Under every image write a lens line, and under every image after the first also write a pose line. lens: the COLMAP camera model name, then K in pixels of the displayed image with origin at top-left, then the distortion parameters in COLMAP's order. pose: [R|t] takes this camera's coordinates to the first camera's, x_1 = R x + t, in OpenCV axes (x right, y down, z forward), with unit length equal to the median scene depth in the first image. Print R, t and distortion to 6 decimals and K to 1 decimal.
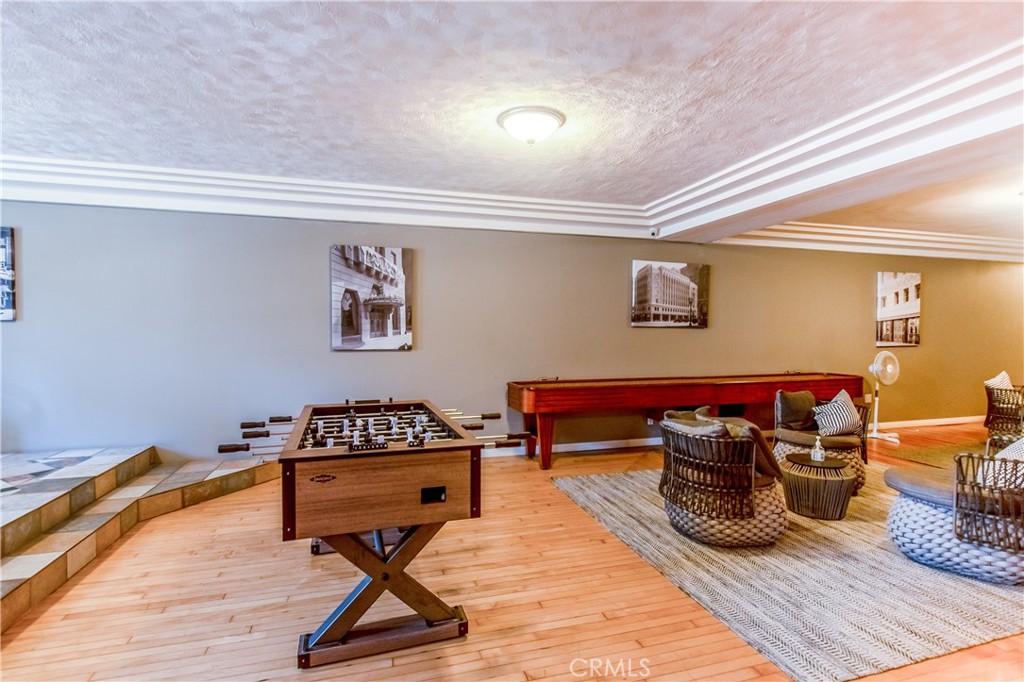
lens RADIAL K [[500.8, 0, 512.4], [0, 500.8, 339.0], [0, 0, 1]] dist [-0.004145, -0.000246]
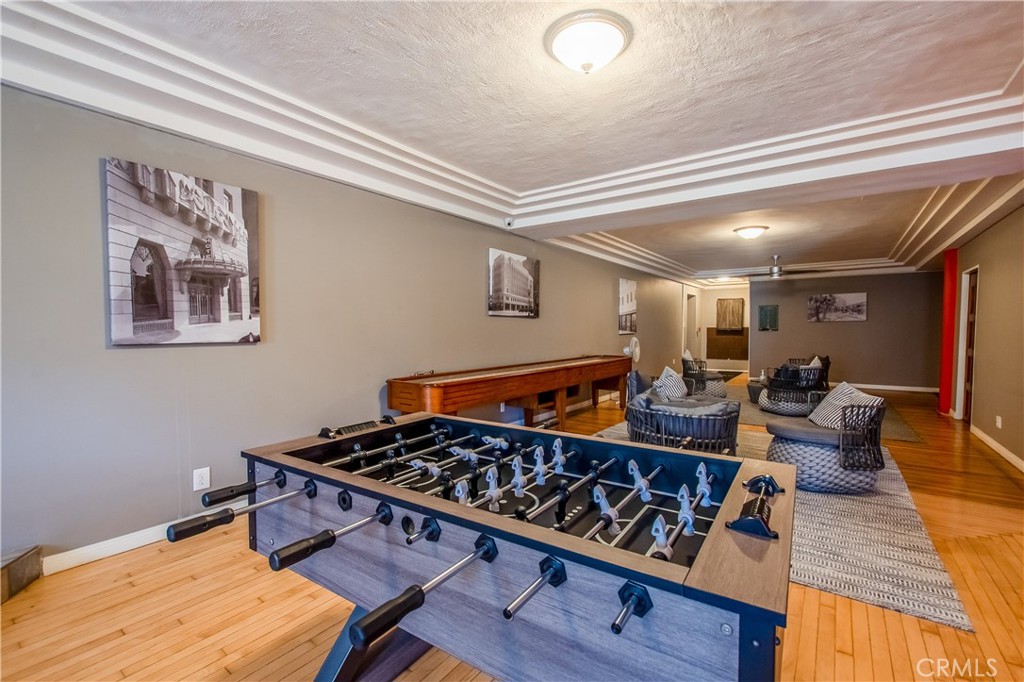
lens RADIAL K [[443.0, 0, 513.3], [0, 443.0, 341.6], [0, 0, 1]] dist [0.003914, -0.000124]
pose [[0.790929, -0.019382, 0.611601, -0.301281], [0.008990, 0.999758, 0.020057, 0.011836], [-0.611842, -0.010365, 0.790912, 0.320318]]
